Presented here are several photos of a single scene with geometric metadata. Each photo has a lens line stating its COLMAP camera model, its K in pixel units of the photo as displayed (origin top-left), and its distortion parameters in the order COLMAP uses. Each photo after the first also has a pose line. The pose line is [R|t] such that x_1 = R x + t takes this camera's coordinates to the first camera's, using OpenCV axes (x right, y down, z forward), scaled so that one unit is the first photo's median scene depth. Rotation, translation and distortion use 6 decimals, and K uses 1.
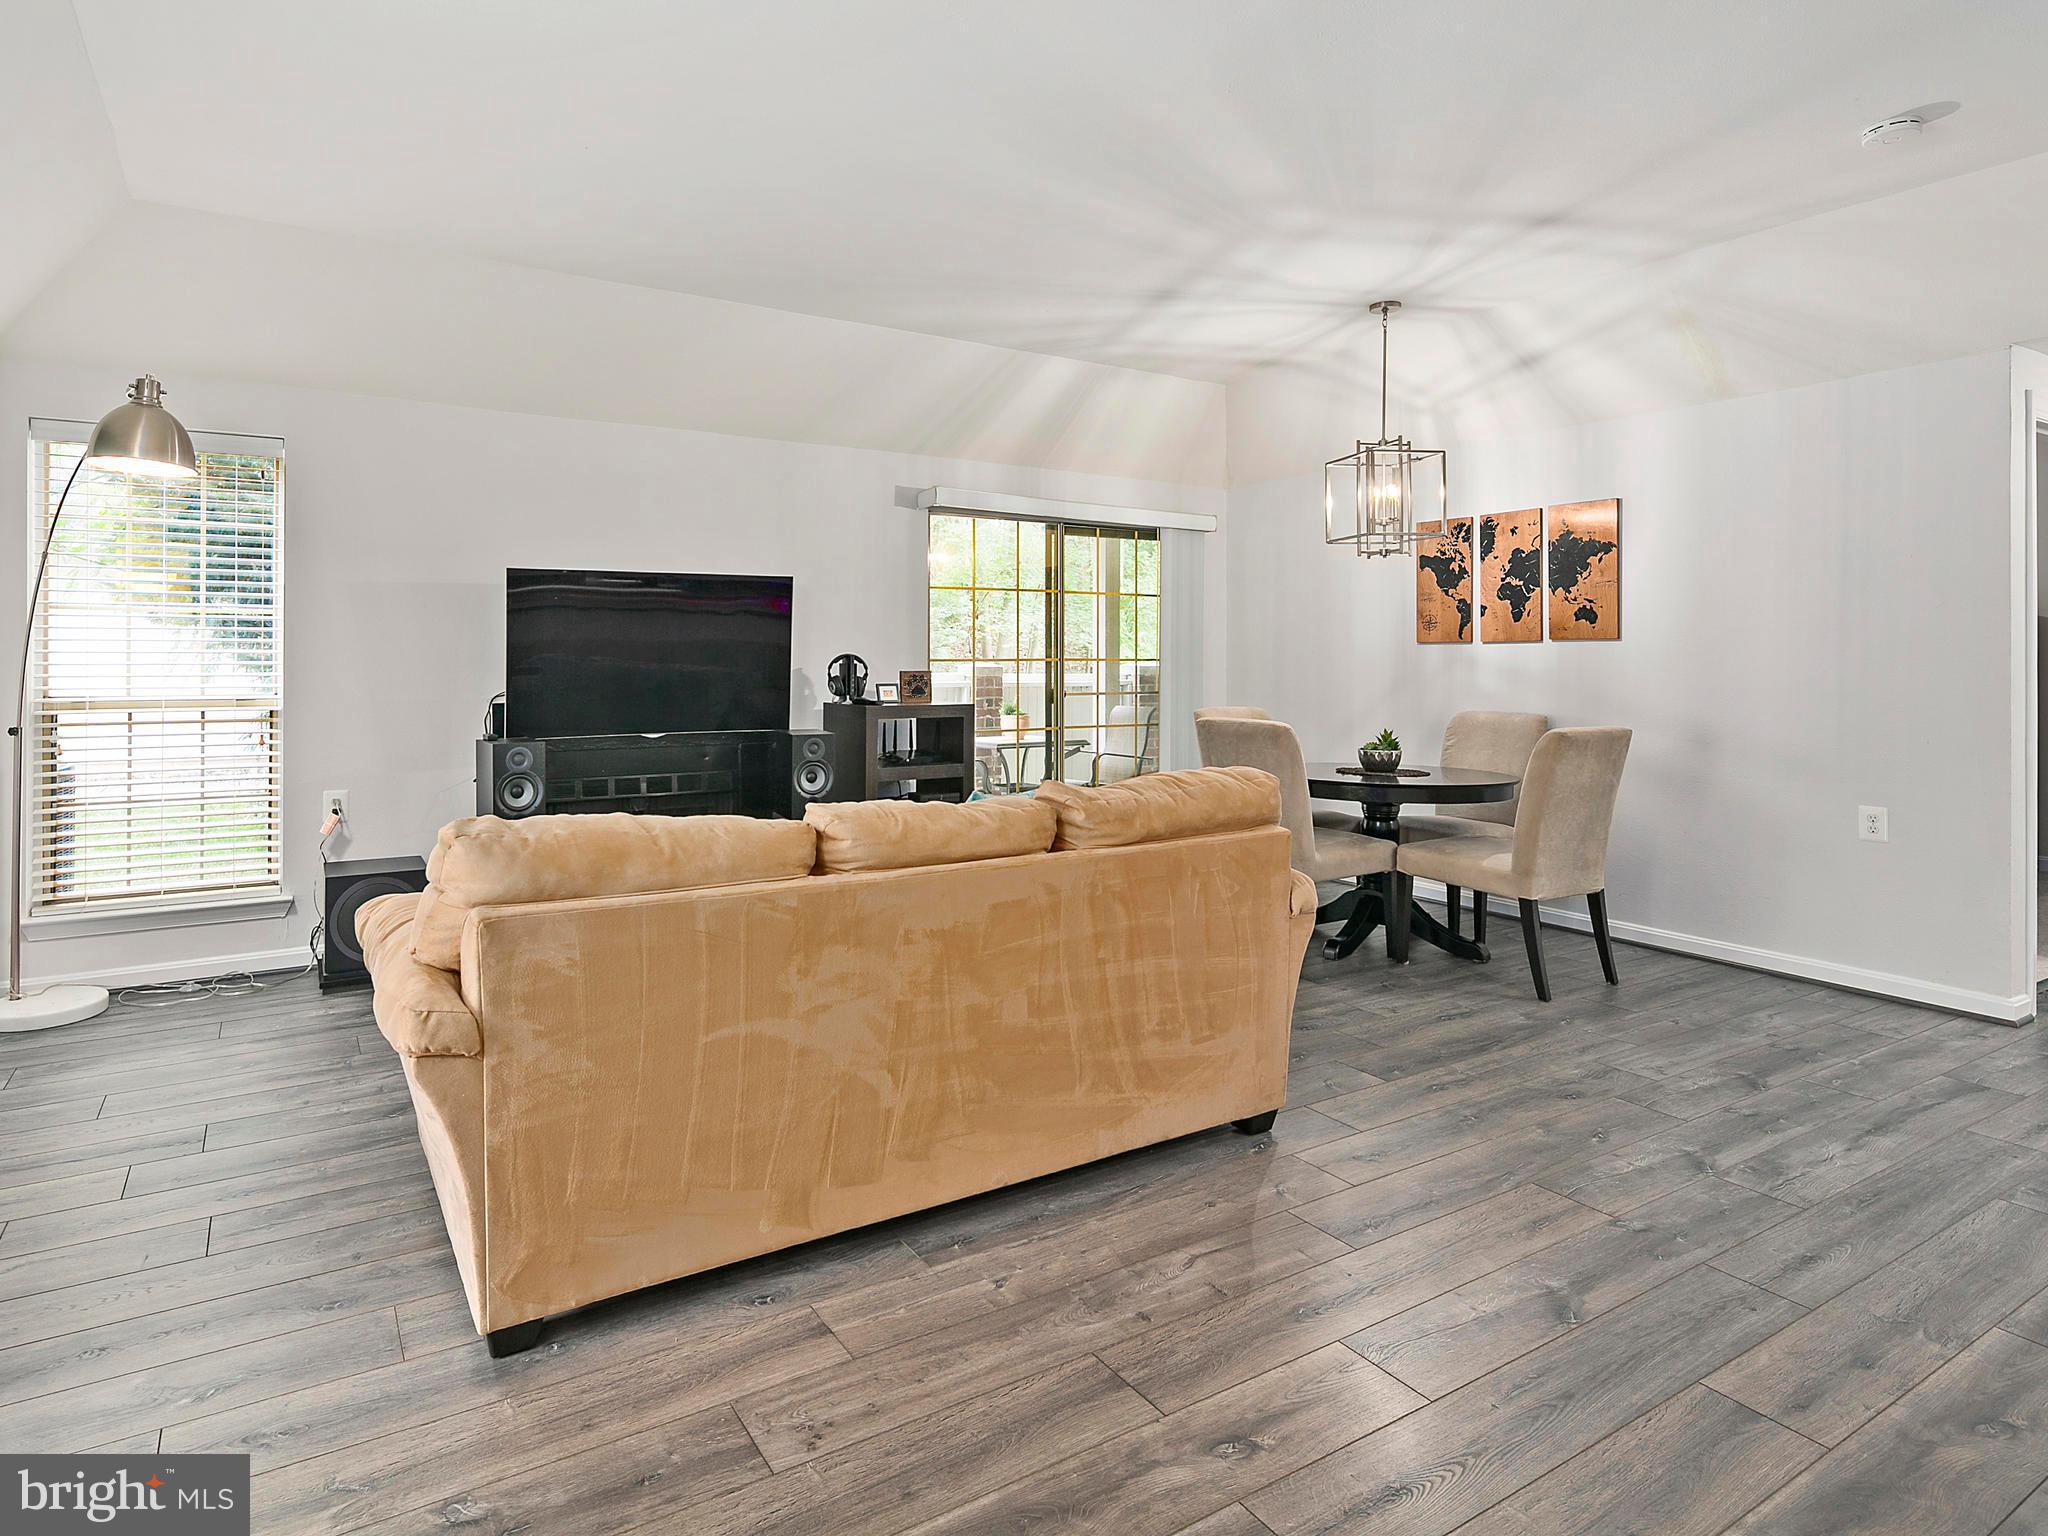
lens RADIAL K [[1129.4, 0, 952.5], [0, 1129.4, 659.1], [0, 0, 1]] dist [0.002365, -0.003969]
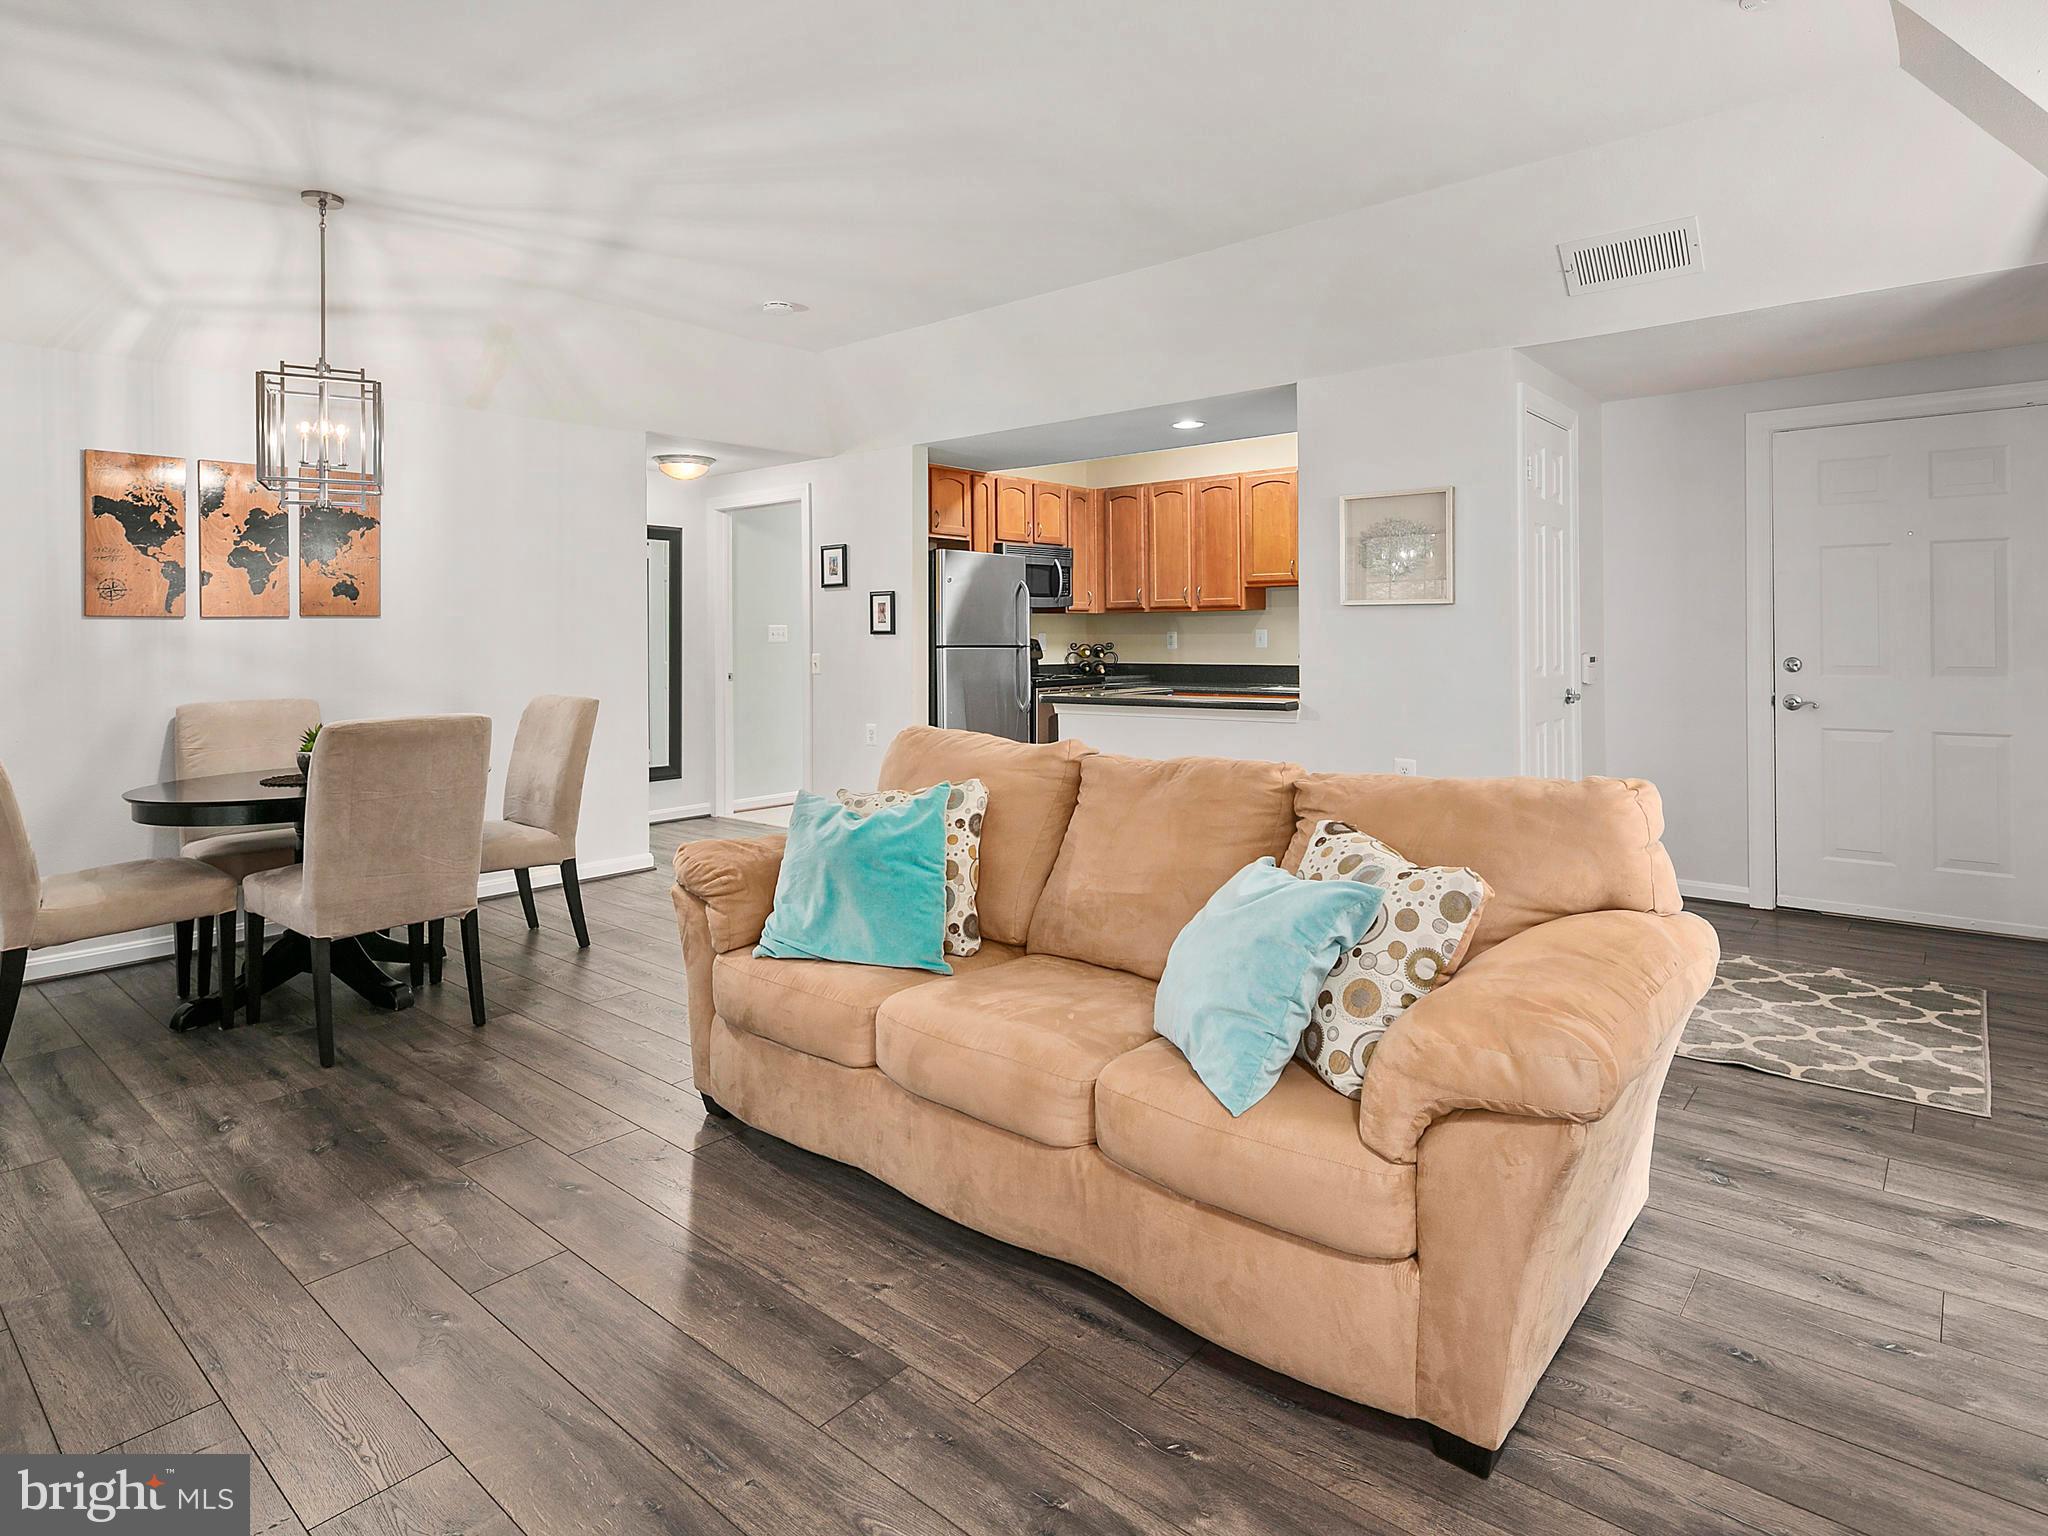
lens RADIAL K [[1129.4, 0, 1016.0], [0, 1129.4, 630.8], [0, 0, 1]] dist [0.002365, -0.003969]
pose [[-0.317228, 0.006486, 0.948327, -0.500136], [0.012162, 0.999922, -0.002770, 0.003810], [-0.948271, 0.010655, -0.317282, 0.742778]]
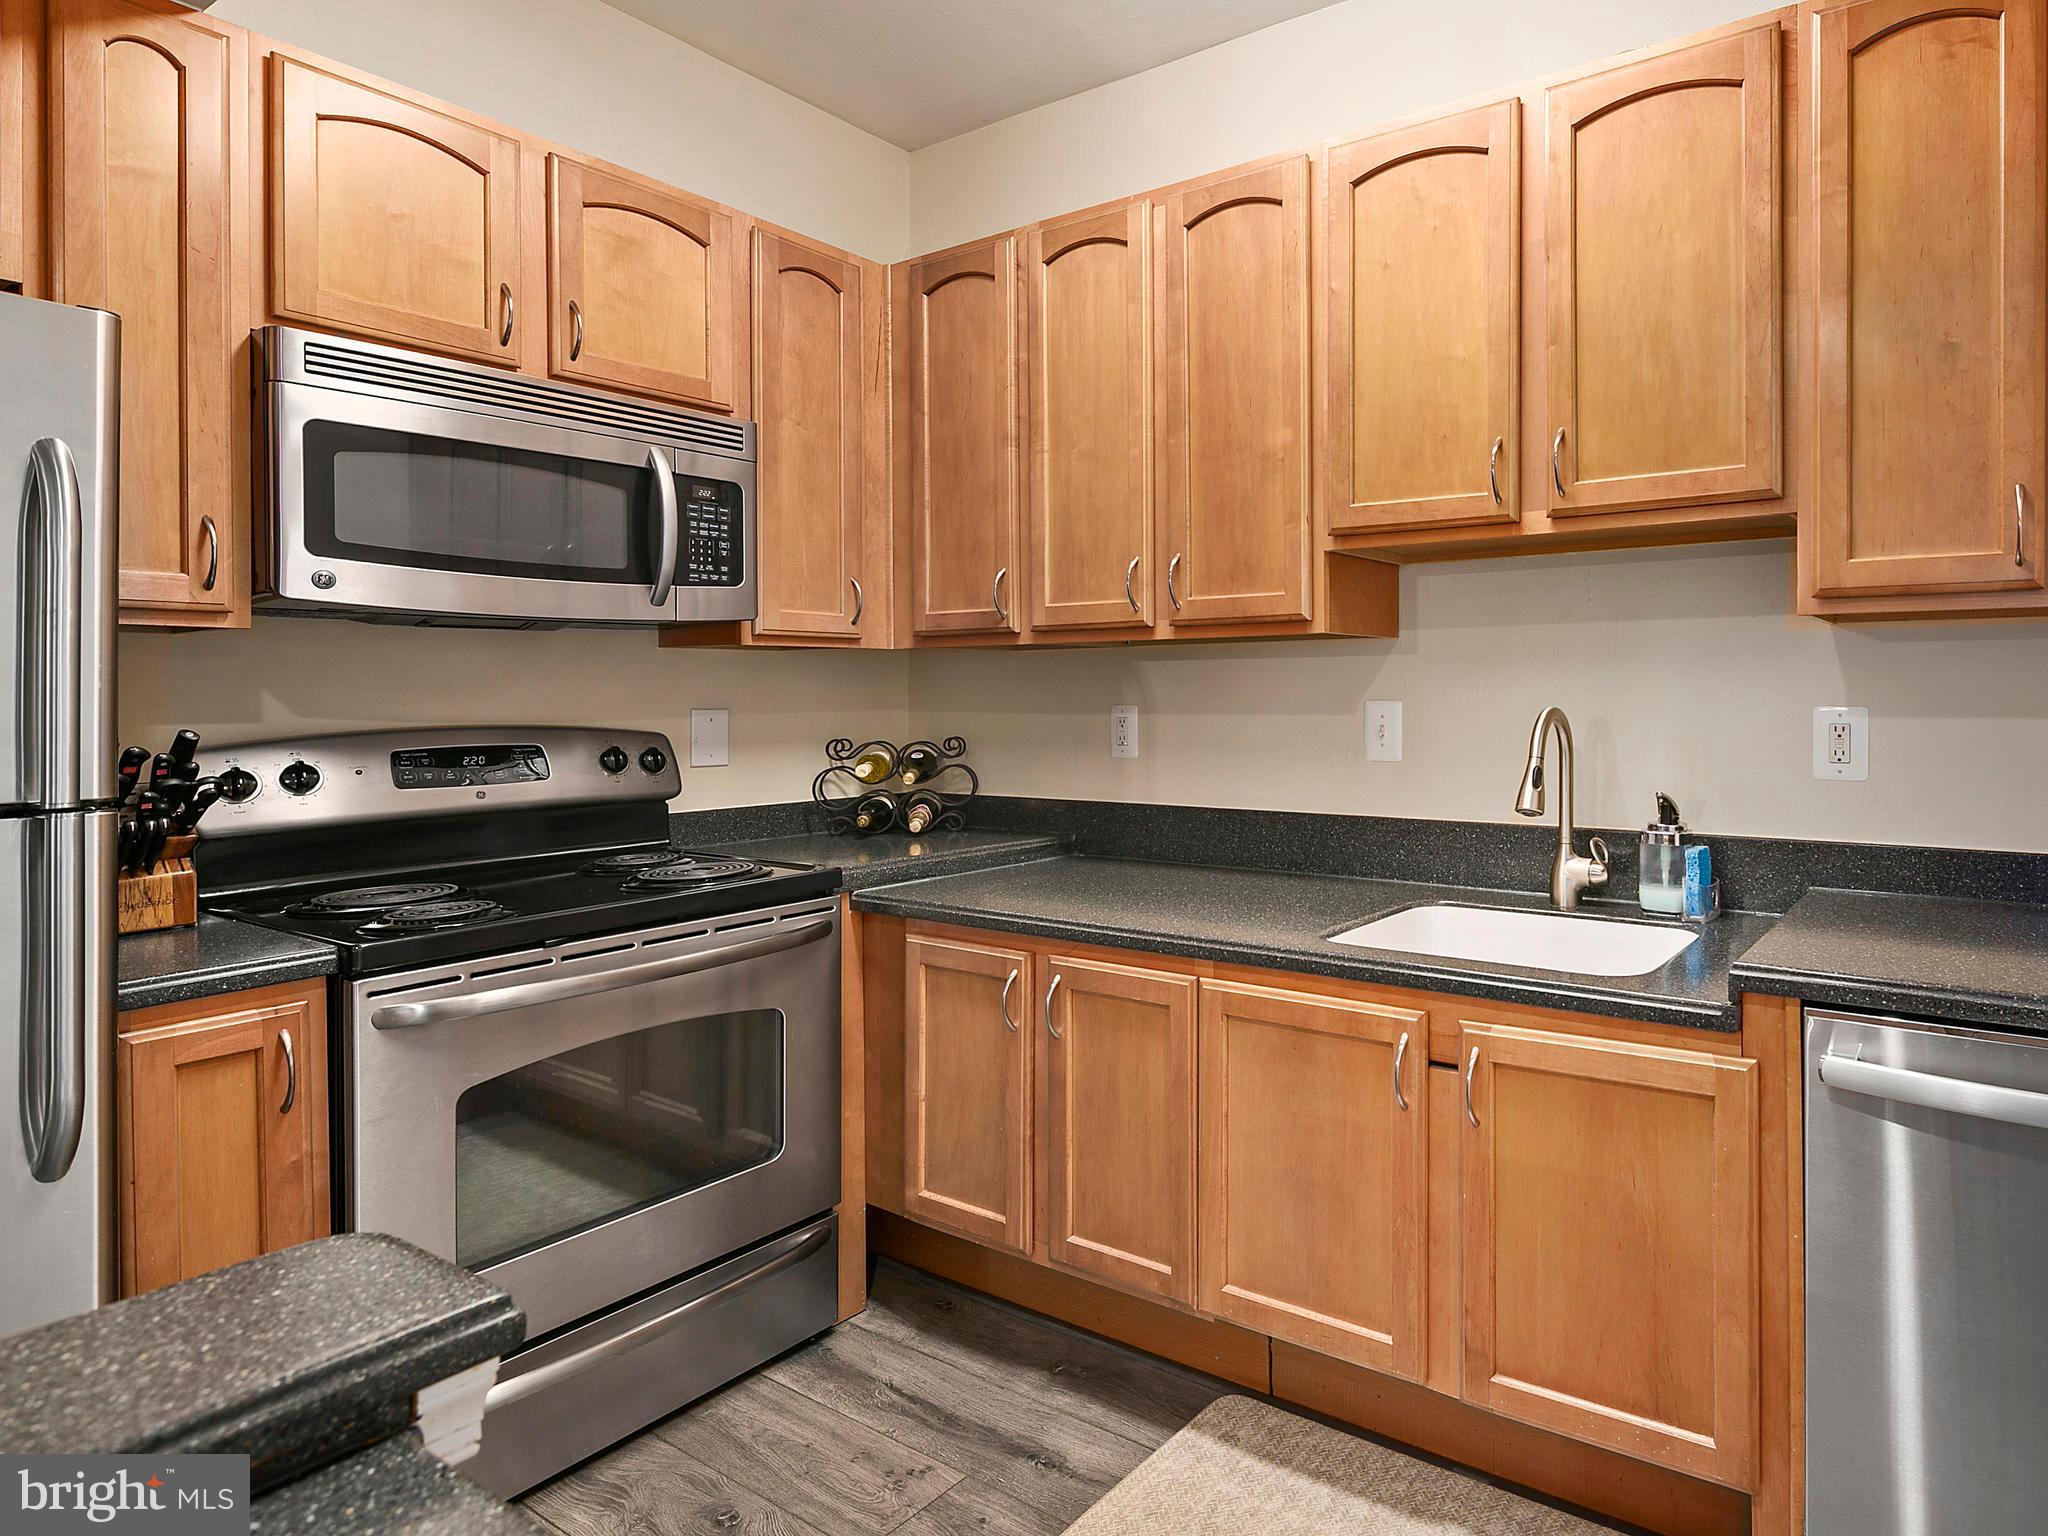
lens RADIAL K [[1129.4, 0, 1366.6], [0, 1129.4, 700.5], [0, 0, 1]] dist [0.002365, -0.003969]
pose [[-0.494433, -0.001379, 0.869214, 0.416269], [0.008607, 0.999942, 0.006483, -0.001937], [-0.869173, 0.010686, -0.494393, 0.195513]]
